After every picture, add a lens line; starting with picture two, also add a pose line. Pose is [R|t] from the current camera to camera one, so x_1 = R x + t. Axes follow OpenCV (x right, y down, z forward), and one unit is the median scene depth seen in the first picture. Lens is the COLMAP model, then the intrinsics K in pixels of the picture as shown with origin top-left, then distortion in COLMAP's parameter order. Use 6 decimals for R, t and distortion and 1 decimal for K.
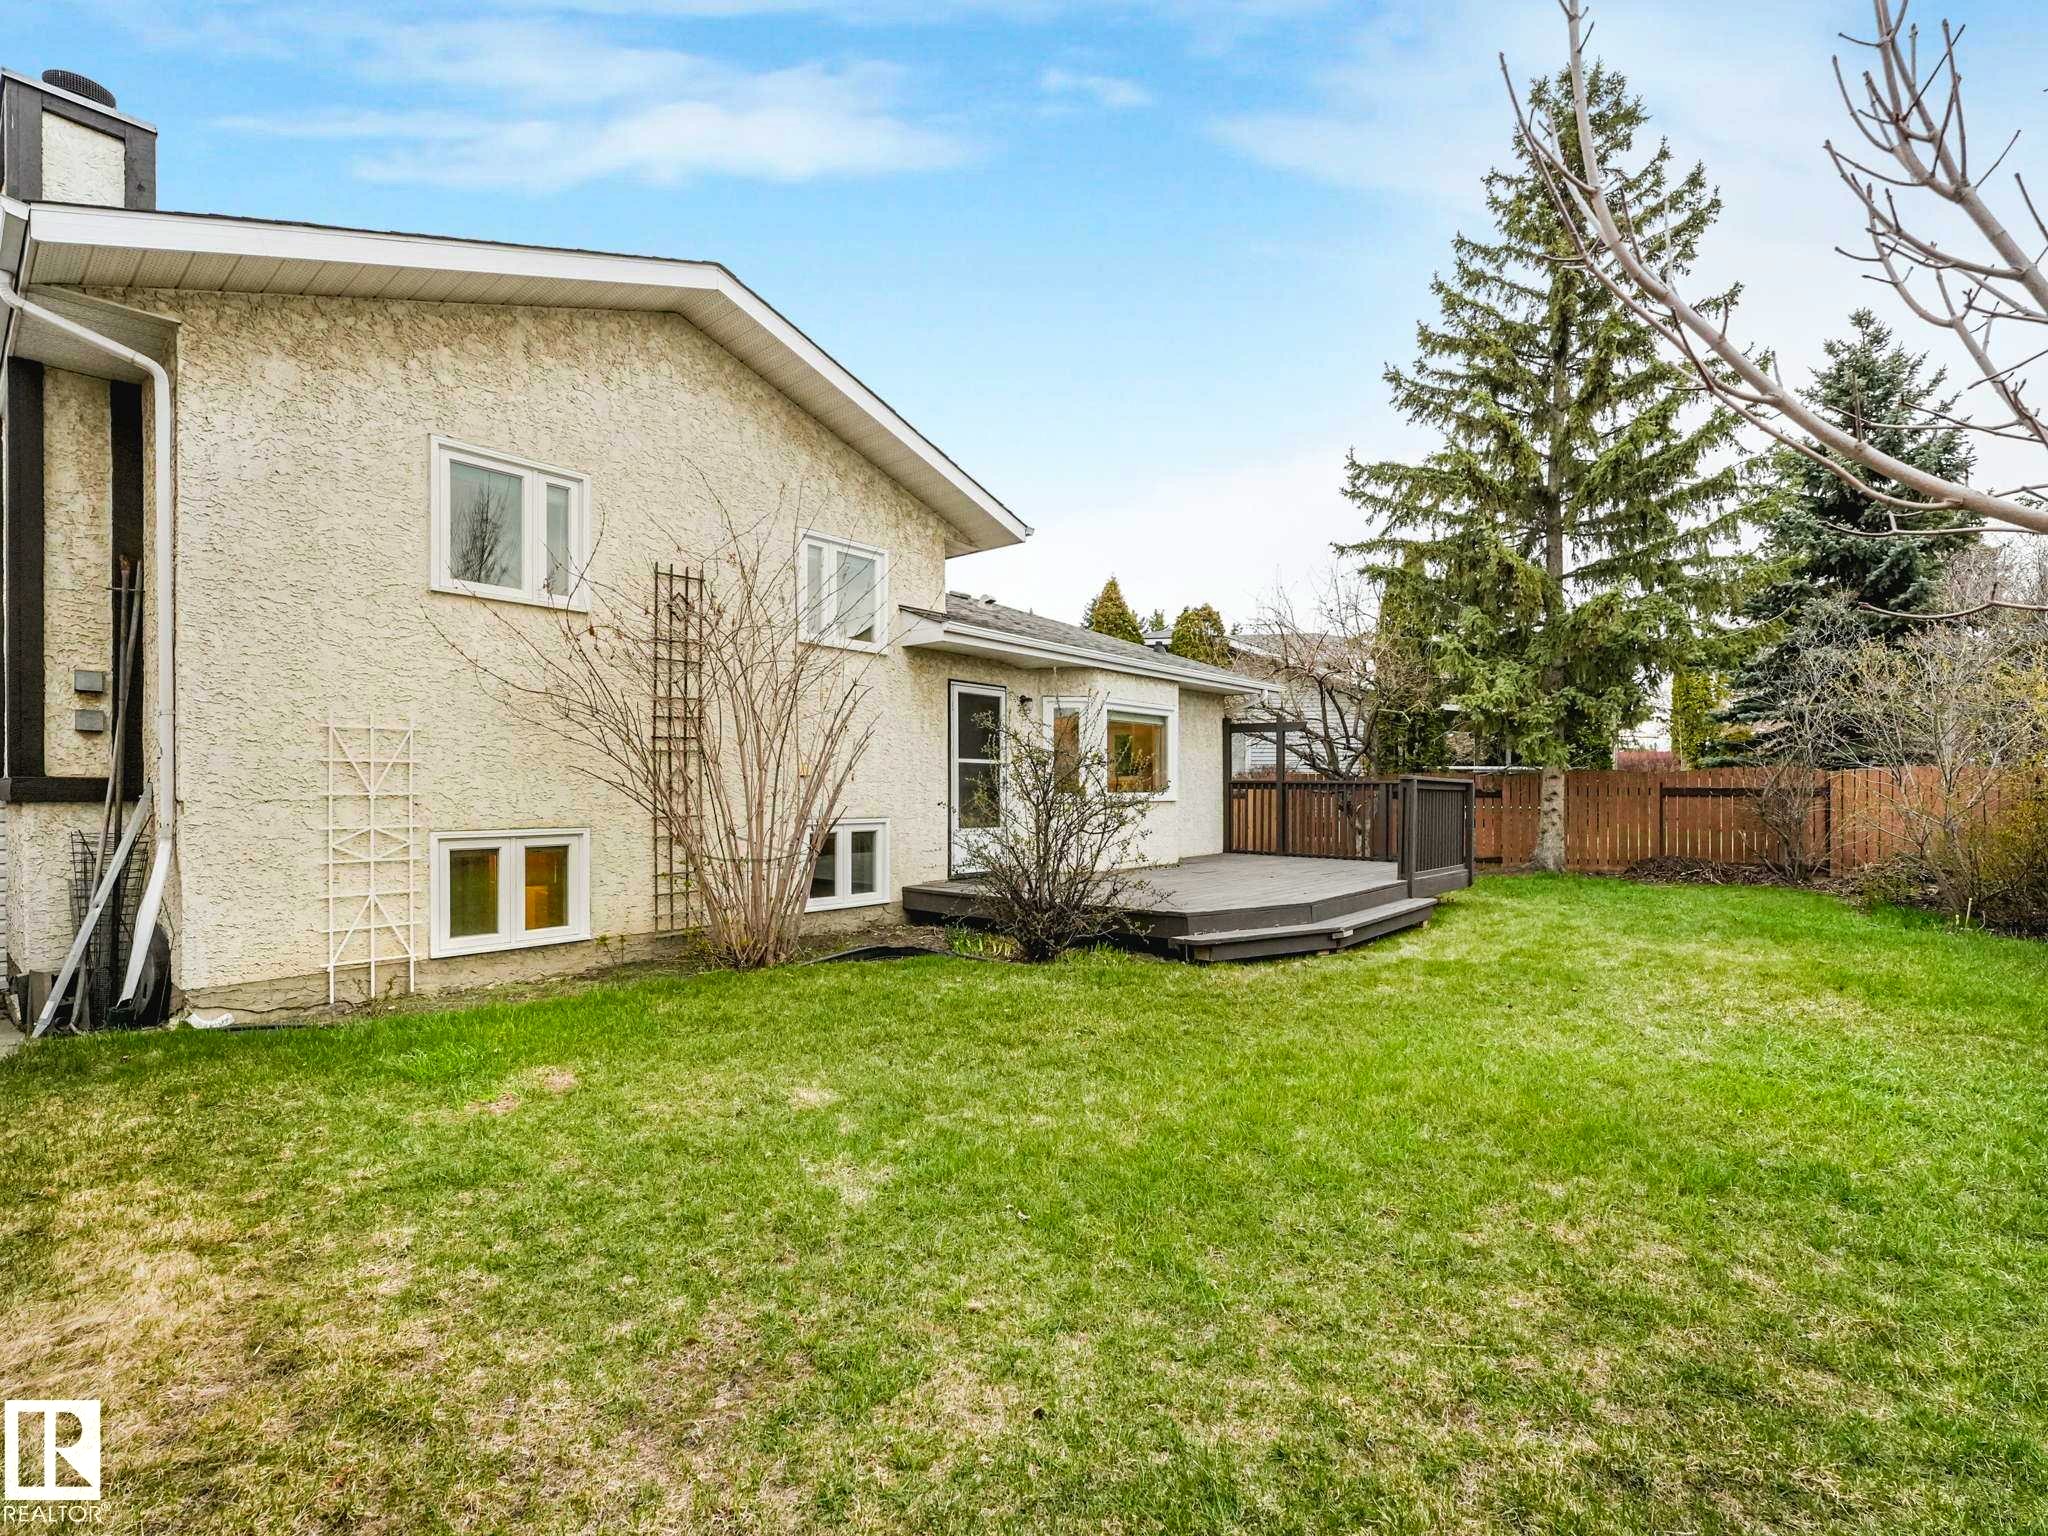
lens RADIAL K [[937.5, 0, 1021.5], [0, 937.5, 775.8], [0, 0, 1]] dist [-0.000260, -0.000834]
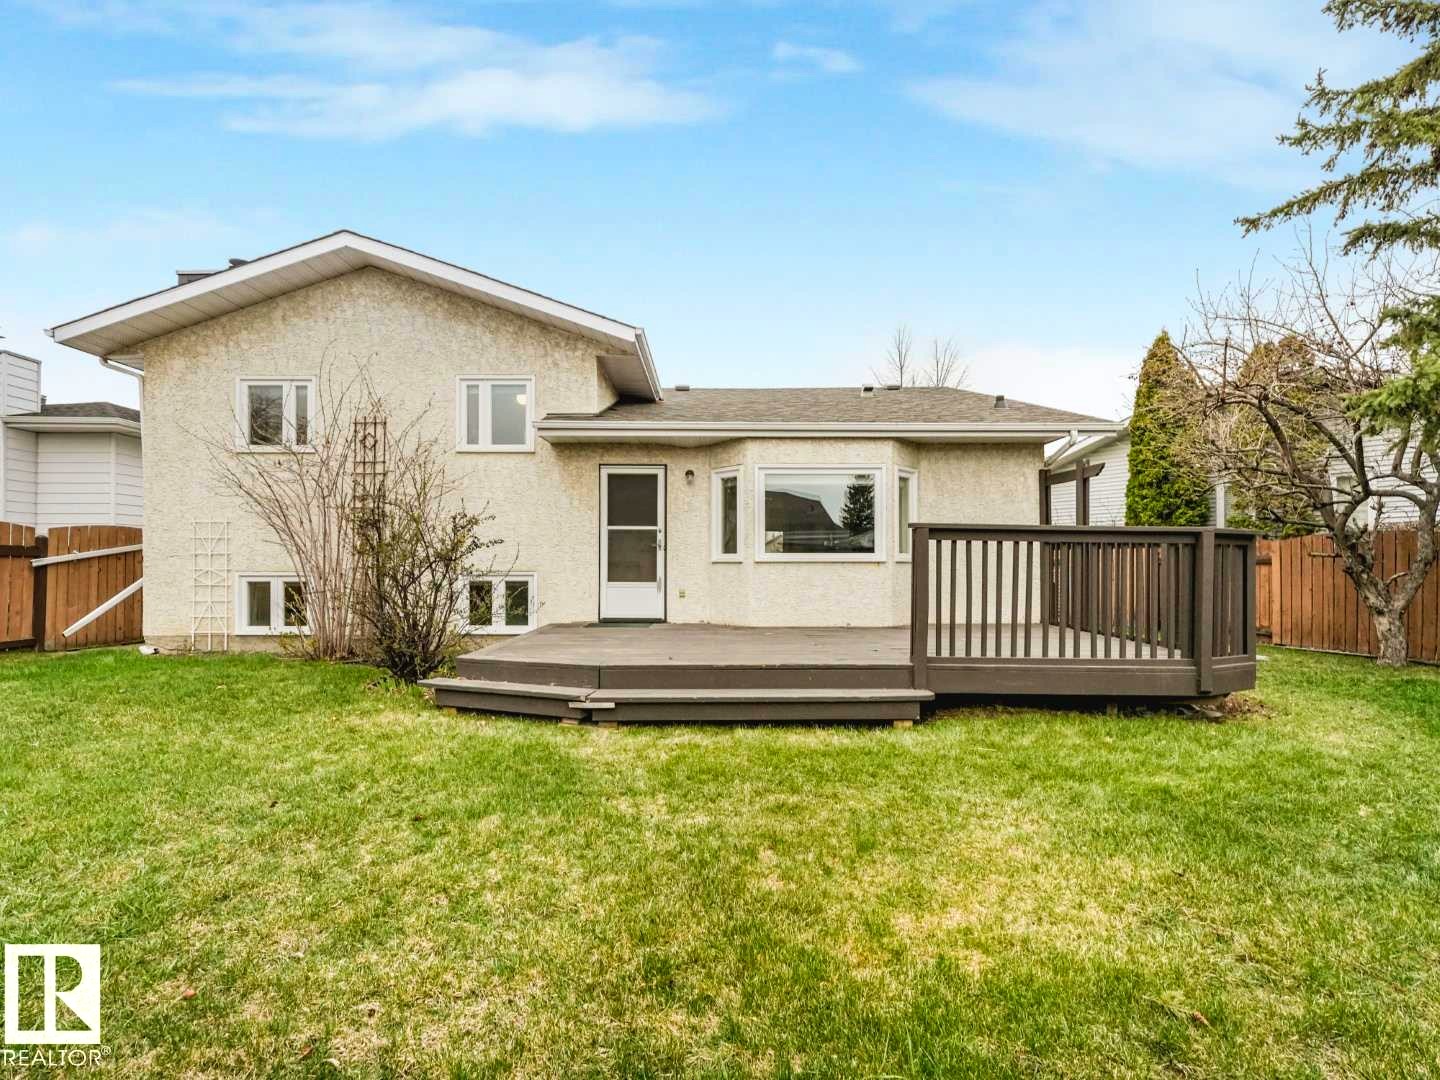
lens RADIAL K [[659.2, 0, 719.2], [0, 659.2, 550.6], [0, 0, 1]] dist [-0.000260, -0.000834]
pose [[0.656168, -0.018343, -0.754392, 0.925409], [0.012330, 0.999832, -0.013587, 0.037370], [0.754514, -0.000386, 0.656284, 0.705157]]
